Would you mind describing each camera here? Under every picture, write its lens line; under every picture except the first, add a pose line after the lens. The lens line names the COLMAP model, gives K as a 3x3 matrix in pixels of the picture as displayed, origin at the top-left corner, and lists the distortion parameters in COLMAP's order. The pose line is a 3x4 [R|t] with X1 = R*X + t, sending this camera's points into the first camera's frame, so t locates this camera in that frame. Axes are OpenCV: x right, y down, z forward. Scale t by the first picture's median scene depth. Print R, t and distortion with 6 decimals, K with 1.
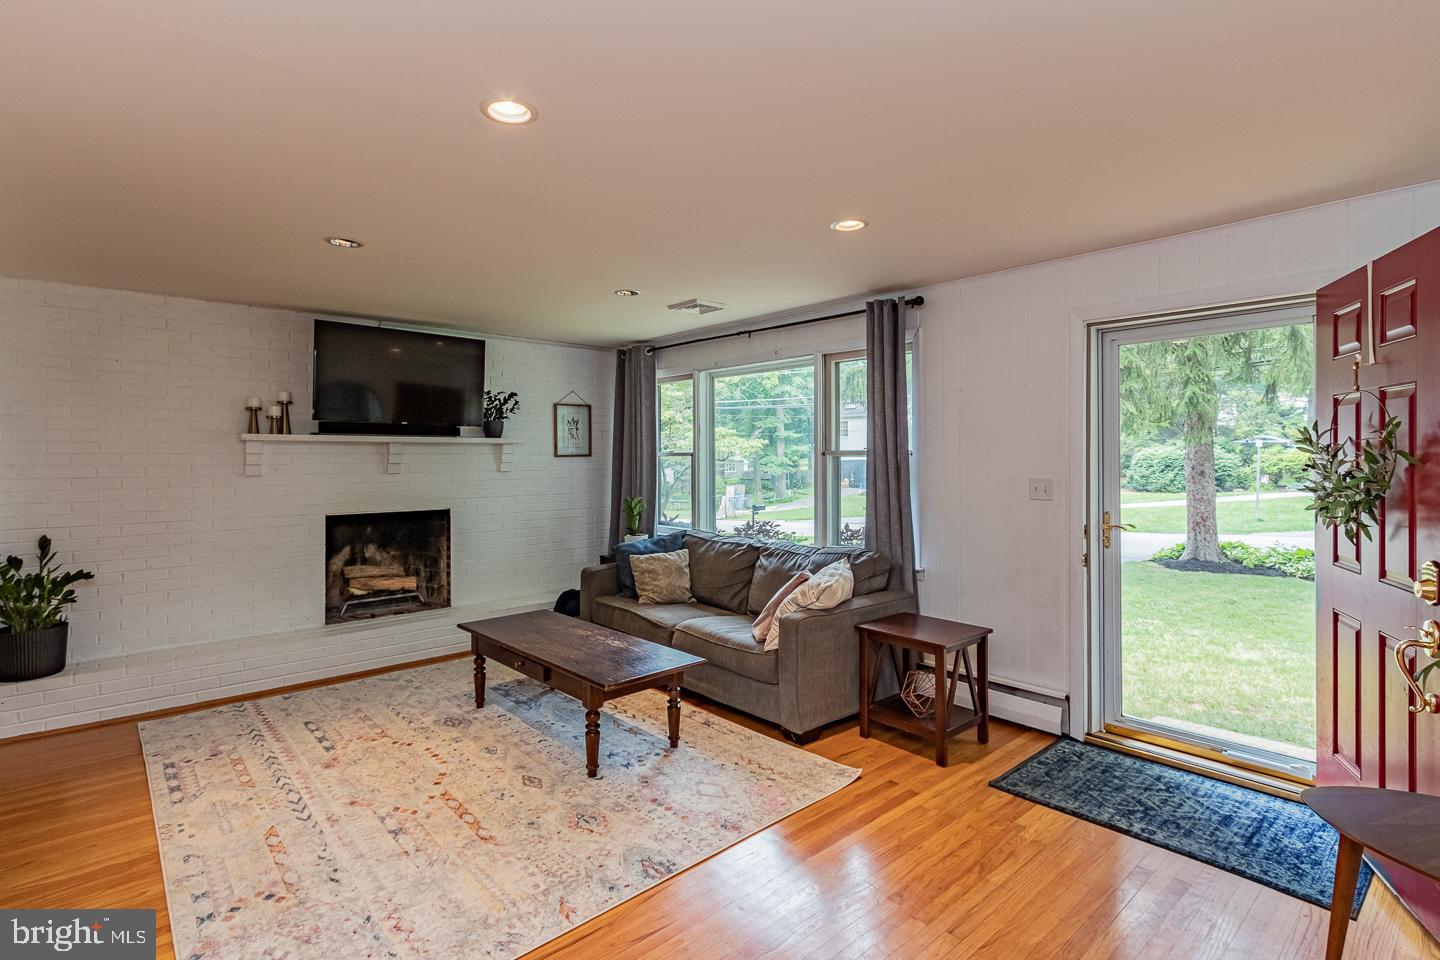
lens RADIAL K [[695.1, 0, 714.2], [0, 695.1, 454.7], [0, 0, 1]] dist [0.000777, -0.000706]
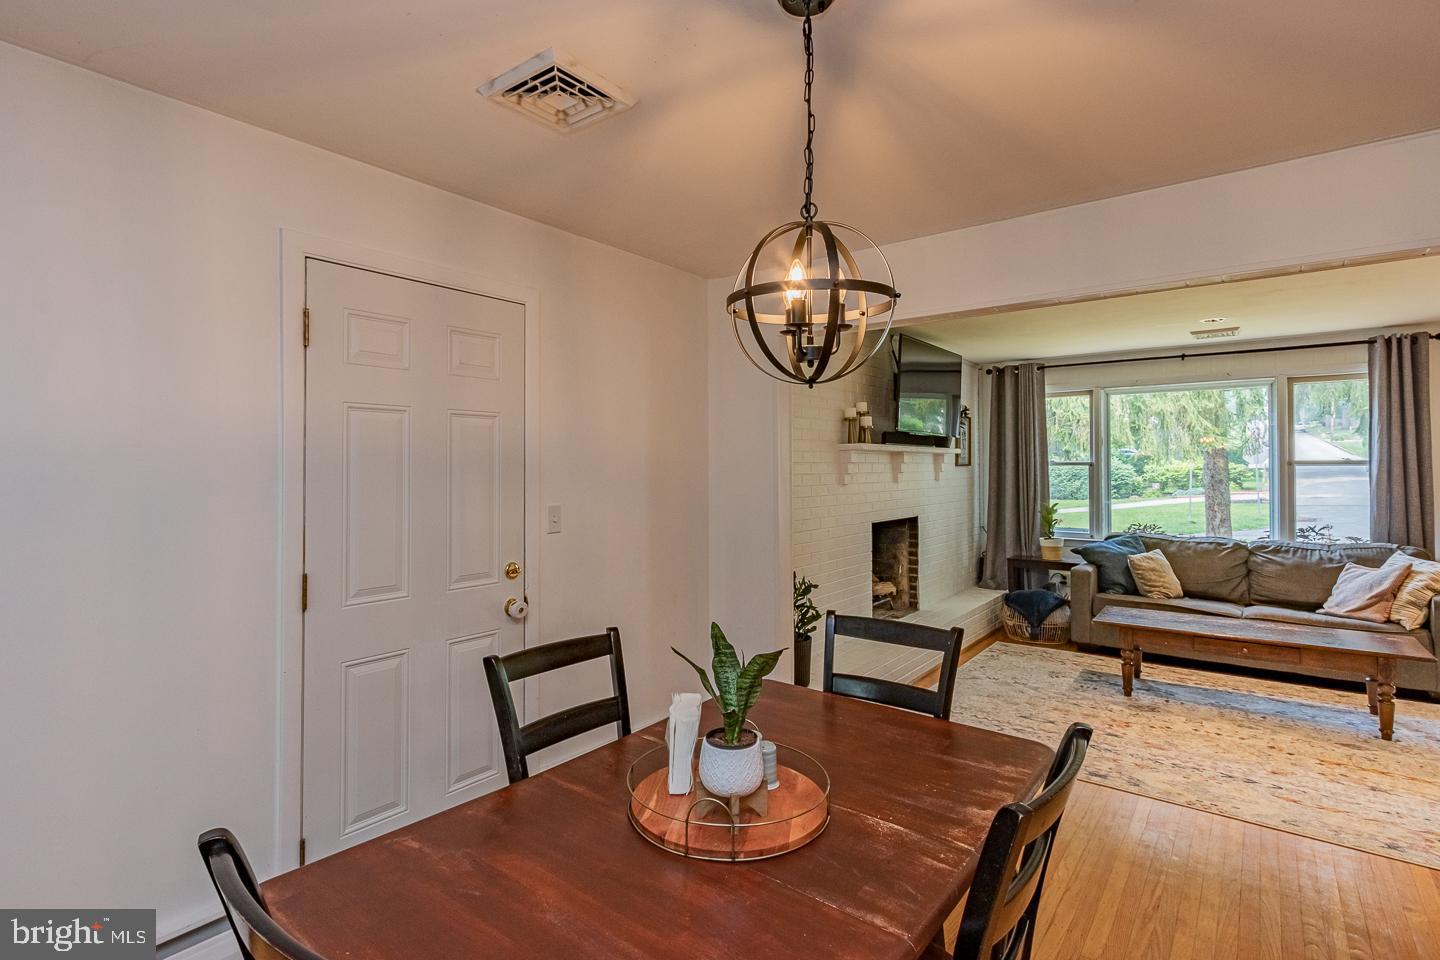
lens RADIAL K [[695.1, 0, 714.2], [0, 695.1, 454.7], [0, 0, 1]] dist [0.000777, -0.000706]
pose [[0.985623, 0.002277, 0.168945, -1.177088], [0.000406, 0.999874, -0.015843, 0.002702], [-0.168960, 0.015684, 0.985498, 0.028035]]
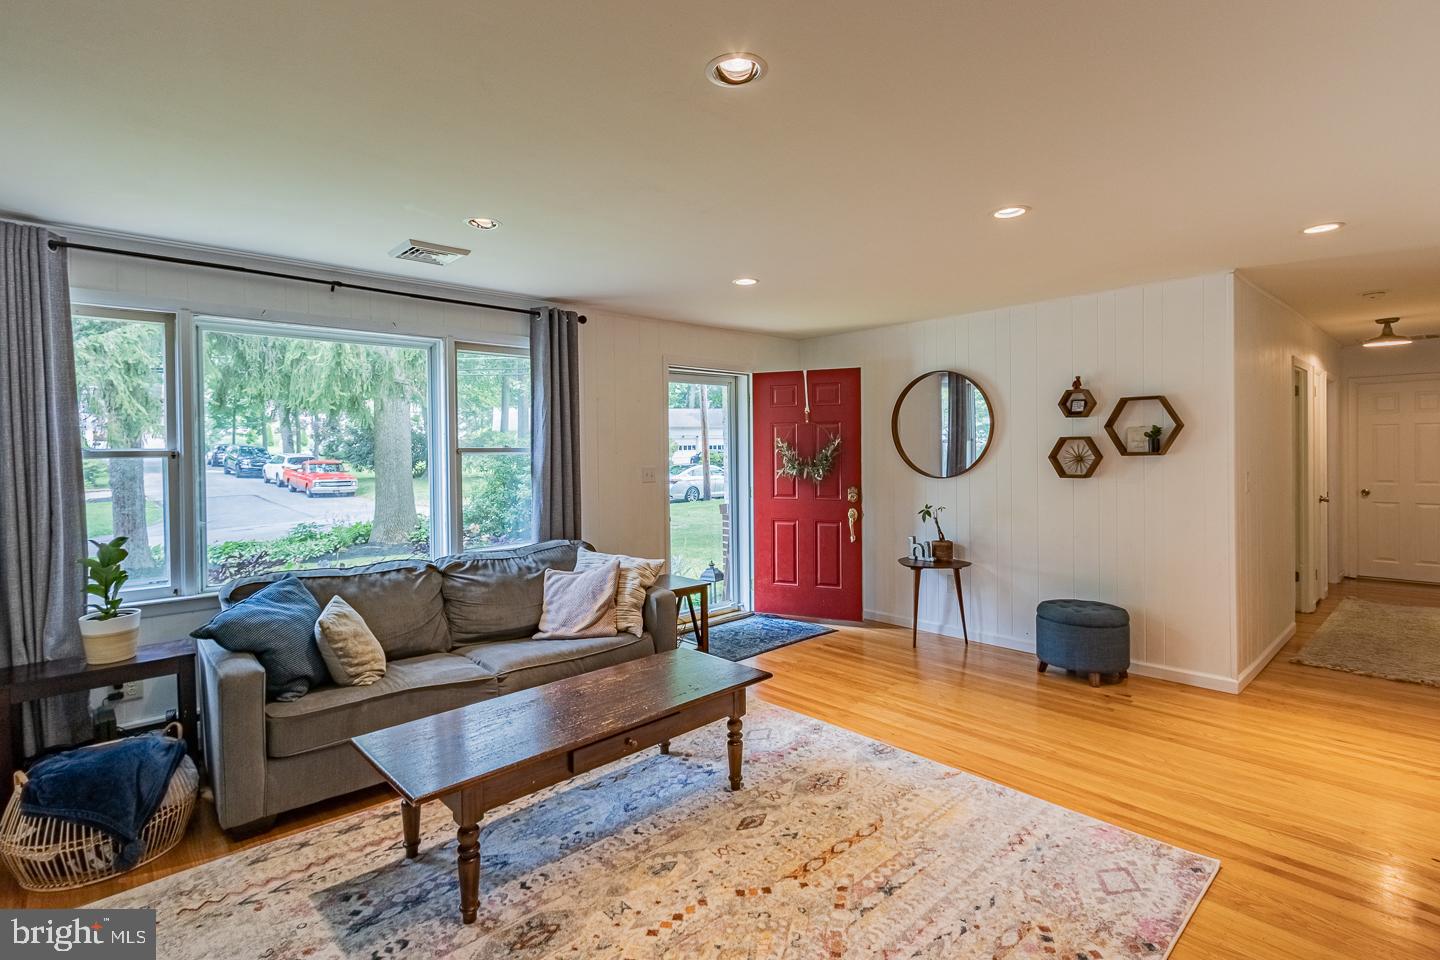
lens RADIAL K [[682.7, 0, 691.7], [0, 682.7, 460.3], [0, 0, 1]] dist [0.000767, -0.000266]
pose [[0.009388, -0.010583, 0.999900, -0.870360], [0.012451, 0.999868, 0.010466, 0.005551], [-0.999878, 0.012351, 0.009519, 0.829312]]
